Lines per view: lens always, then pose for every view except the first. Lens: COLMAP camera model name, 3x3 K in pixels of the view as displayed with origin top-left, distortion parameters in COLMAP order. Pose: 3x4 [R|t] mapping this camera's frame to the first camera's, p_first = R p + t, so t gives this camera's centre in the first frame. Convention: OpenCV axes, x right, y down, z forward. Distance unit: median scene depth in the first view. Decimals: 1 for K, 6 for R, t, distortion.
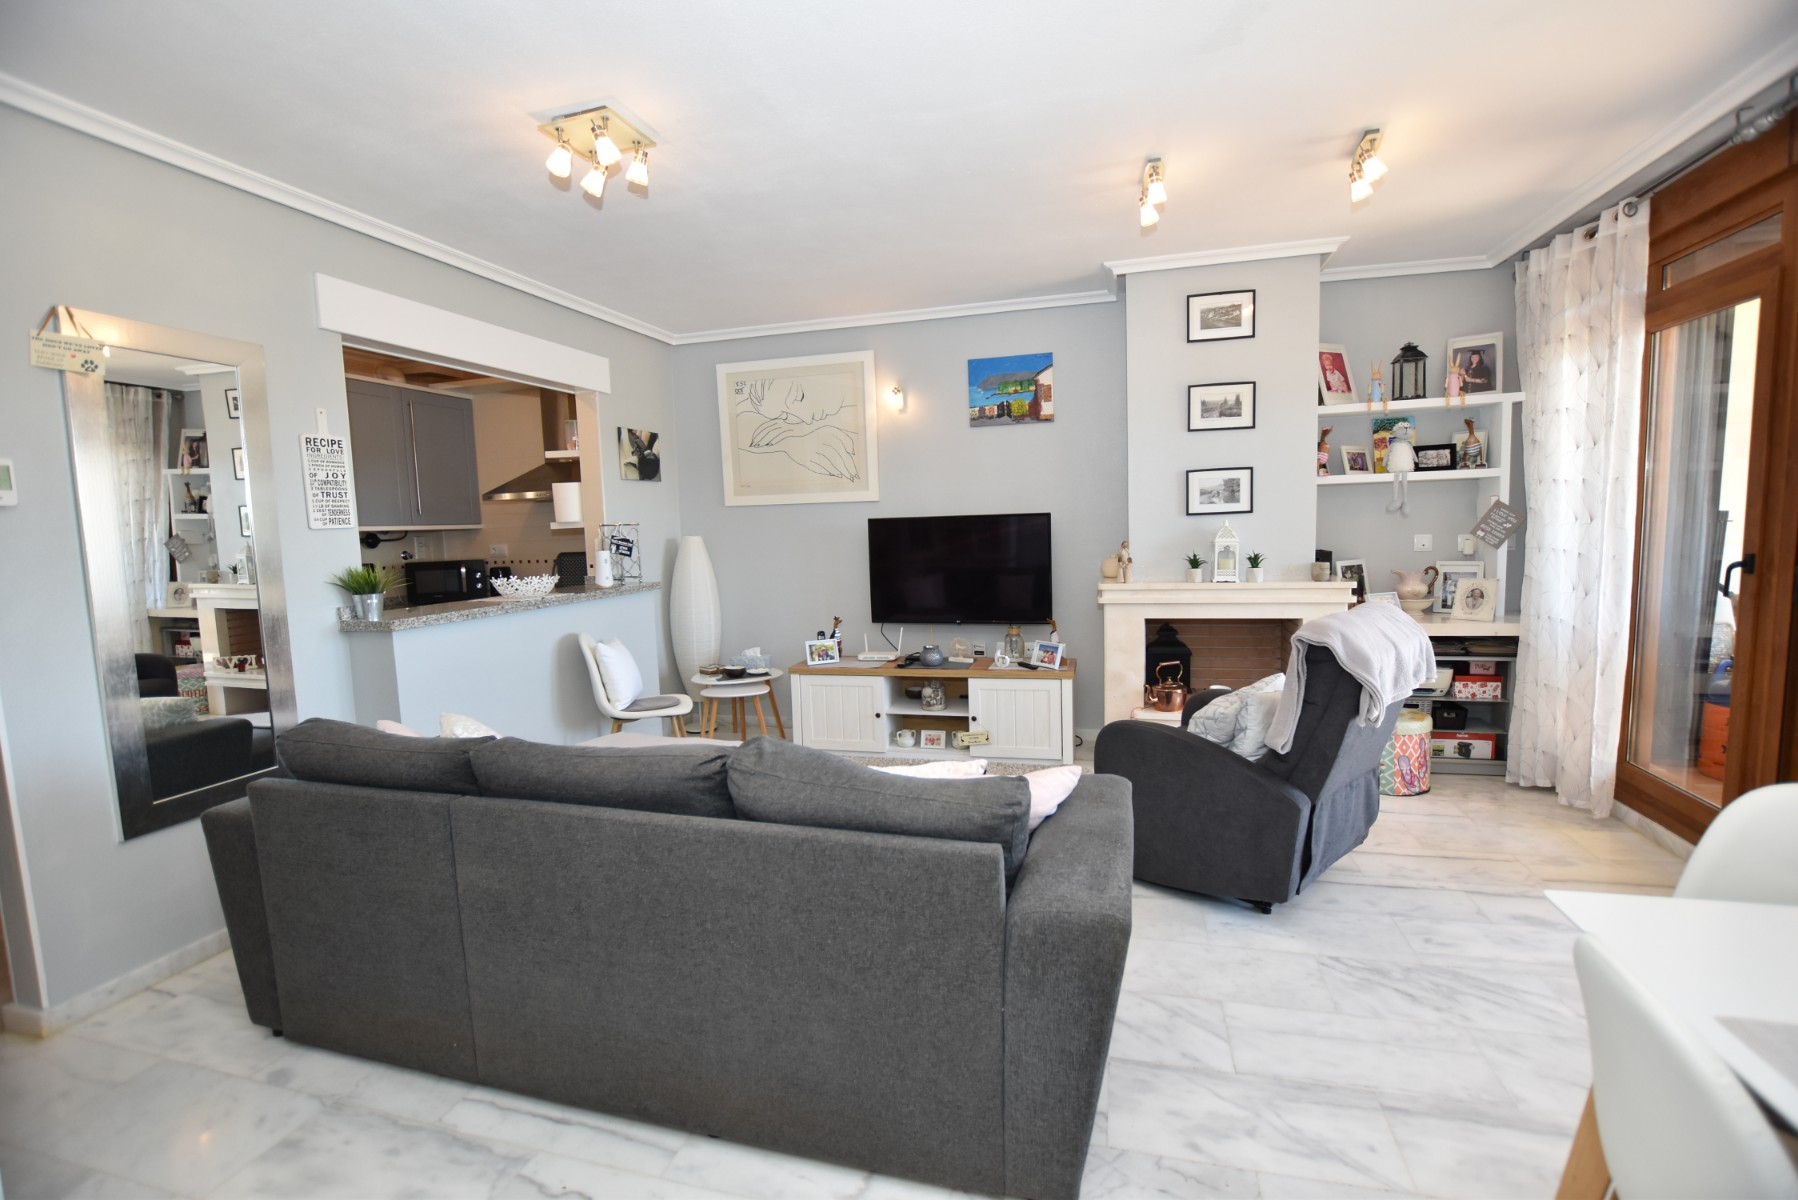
lens RADIAL K [[791.4, 0, 900.2], [0, 791.4, 598.0], [0, 0, 1]] dist [-0.035684, 0.006203]
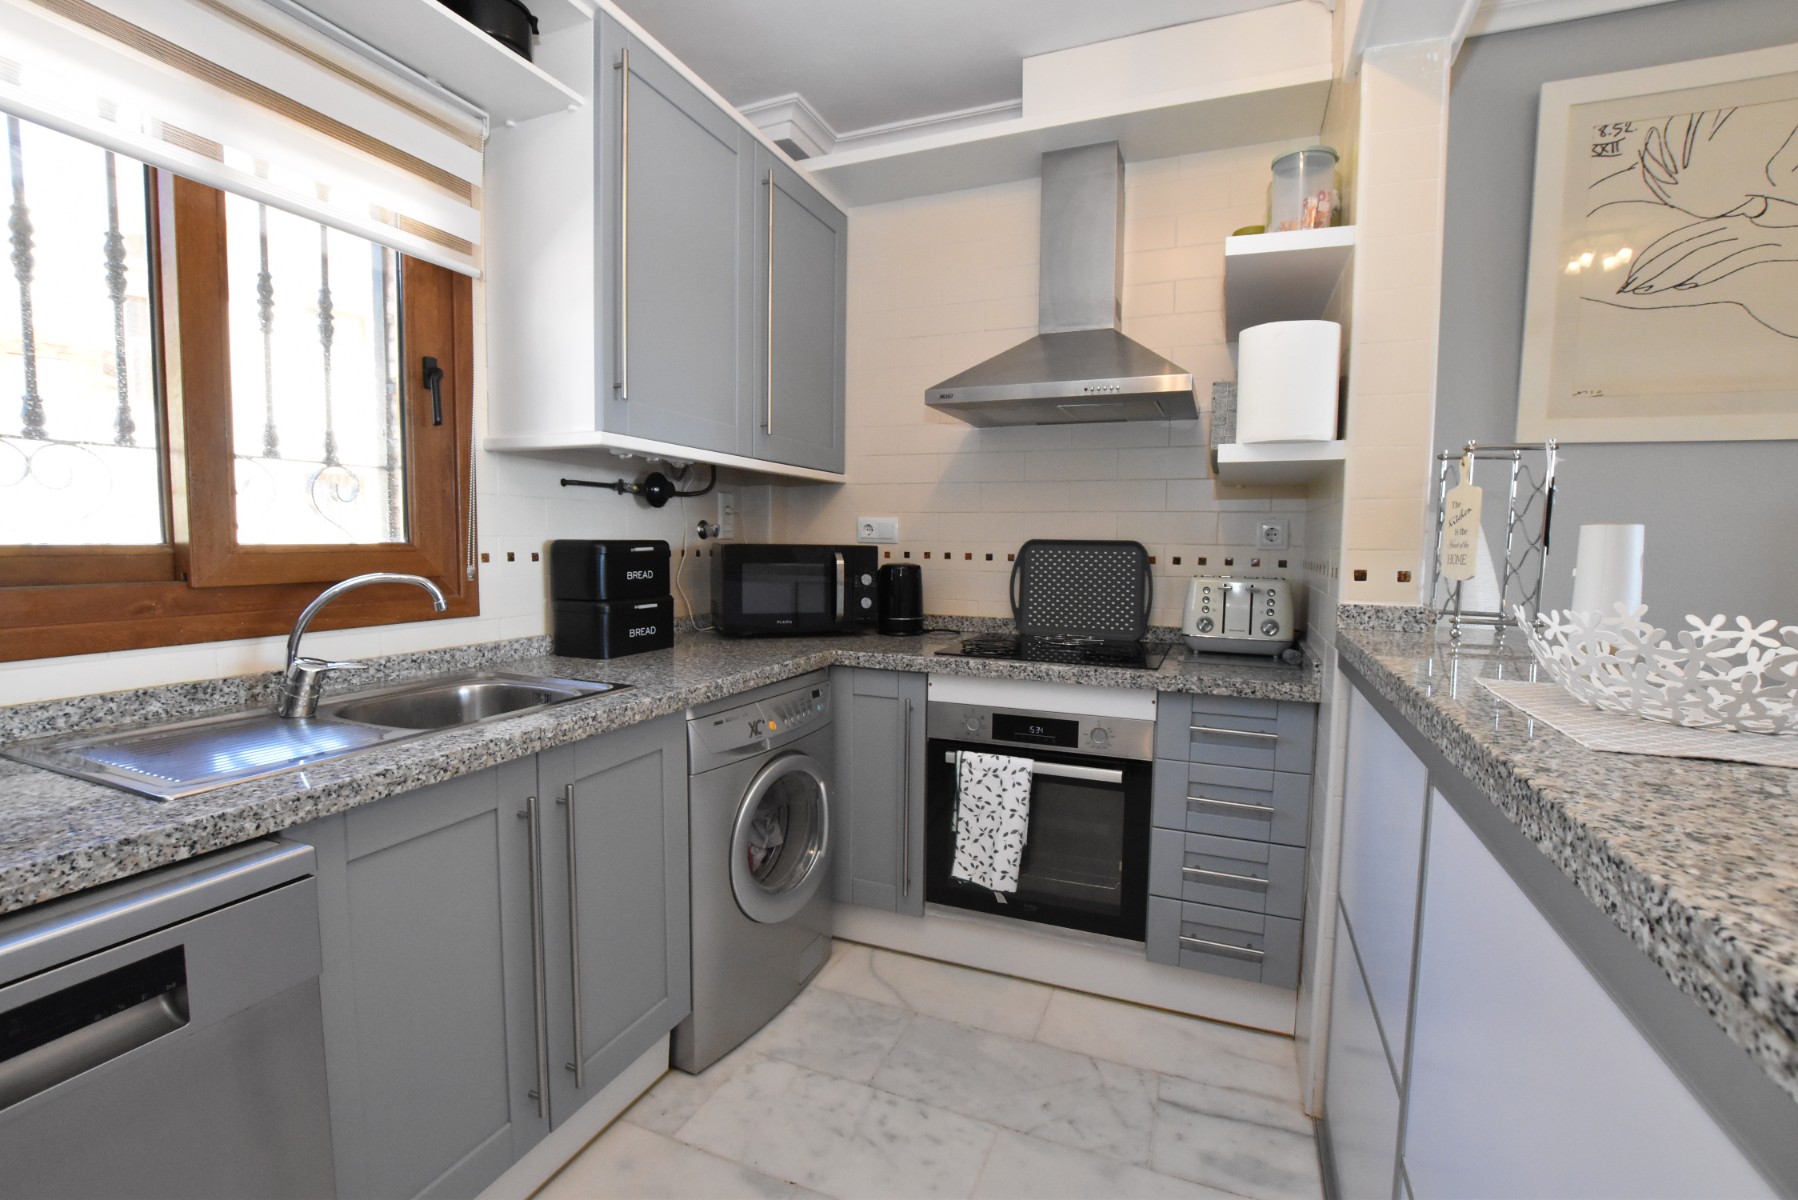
lens RADIAL K [[791.4, 0, 900.7], [0, 791.4, 600.7], [0, 0, 1]] dist [-0.035684, 0.006203]
pose [[0.991737, 0.054142, -0.116300, -0.554760], [-0.056292, 0.998297, -0.015279, -0.014056], [0.115275, 0.021700, 0.993097, 0.656279]]
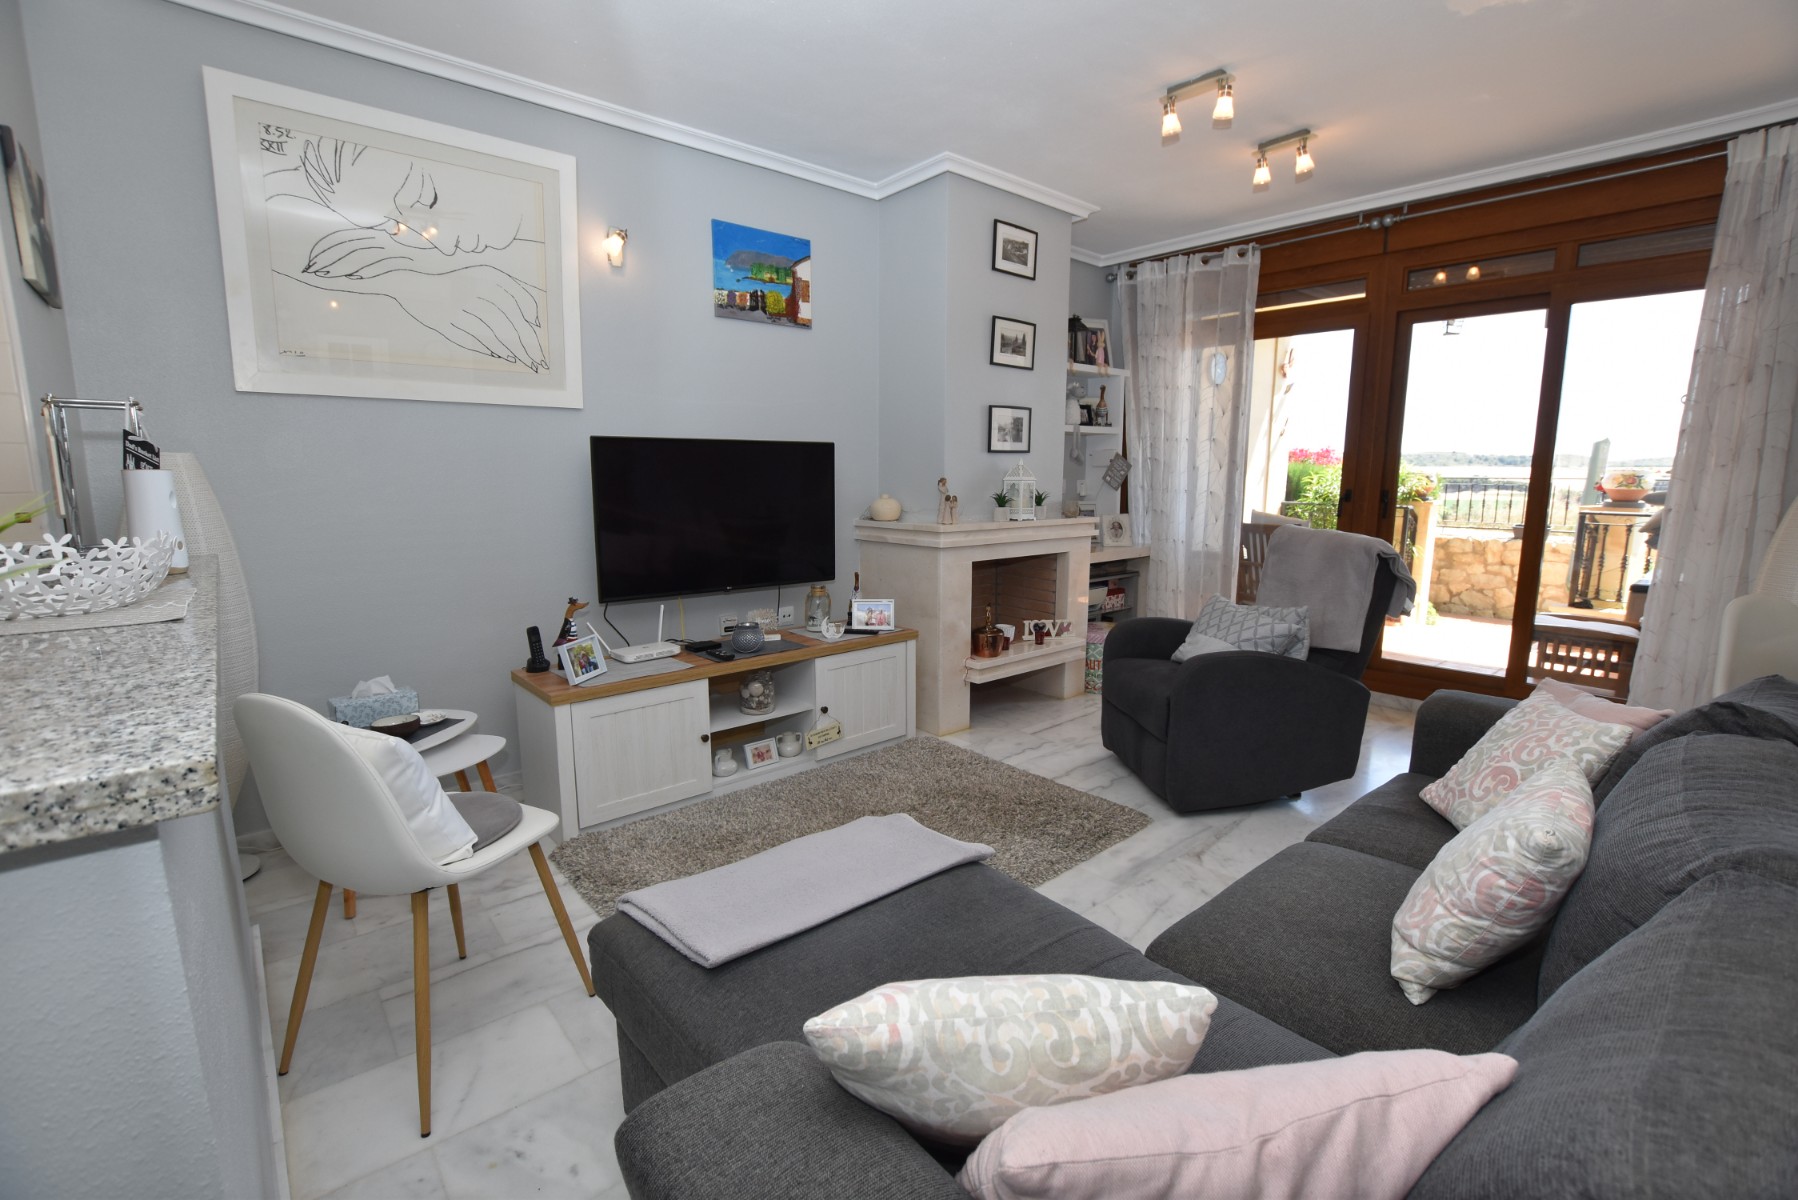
lens RADIAL K [[791.4, 0, 904.1], [0, 791.4, 601.4], [0, 0, 1]] dist [-0.035684, 0.006203]
pose [[0.550102, -0.101426, 0.828915, -0.452151], [0.060184, 0.994831, 0.081787, -0.007622], [-0.832926, 0.004896, 0.553362, 0.484867]]
